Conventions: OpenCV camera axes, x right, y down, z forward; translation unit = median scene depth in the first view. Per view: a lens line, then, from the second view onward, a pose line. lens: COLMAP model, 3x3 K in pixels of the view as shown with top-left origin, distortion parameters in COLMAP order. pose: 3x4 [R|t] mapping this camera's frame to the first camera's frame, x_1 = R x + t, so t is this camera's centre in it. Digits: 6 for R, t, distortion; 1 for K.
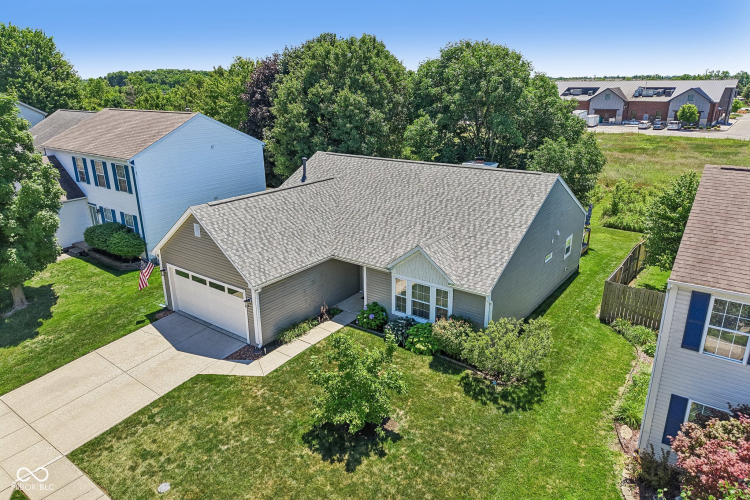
lens RADIAL K [[497.0, 0, 375.0], [0, 497.0, 250.0], [0, 0, 1]] dist [0.006674, -0.003140]
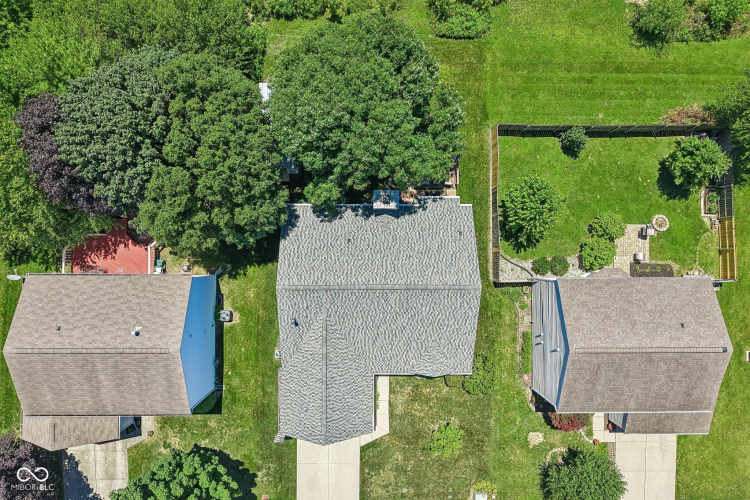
lens RADIAL K [[497.0, 0, 375.0], [0, 497.0, 250.0], [0, 0, 1]] dist [0.006674, -0.003140]
pose [[0.806733, -0.589361, 0.042847, 0.099798], [0.154594, 0.280485, 0.947327, -1.853070], [-0.570336, -0.757616, 0.317388, 0.834936]]
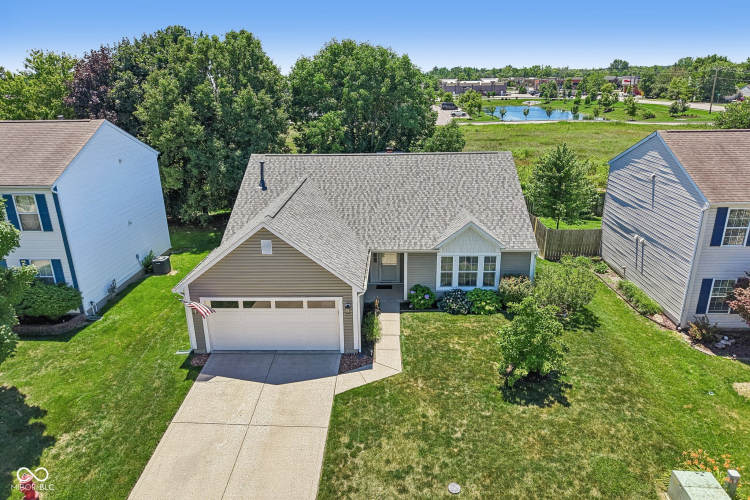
lens RADIAL K [[497.0, 0, 375.0], [0, 497.0, 250.0], [0, 0, 1]] dist [0.006674, -0.003140]
pose [[0.826621, -0.188710, 0.530176, -0.661755], [0.188926, 0.980482, 0.054428, -0.045560], [-0.530099, 0.055173, 0.846139, 0.150359]]
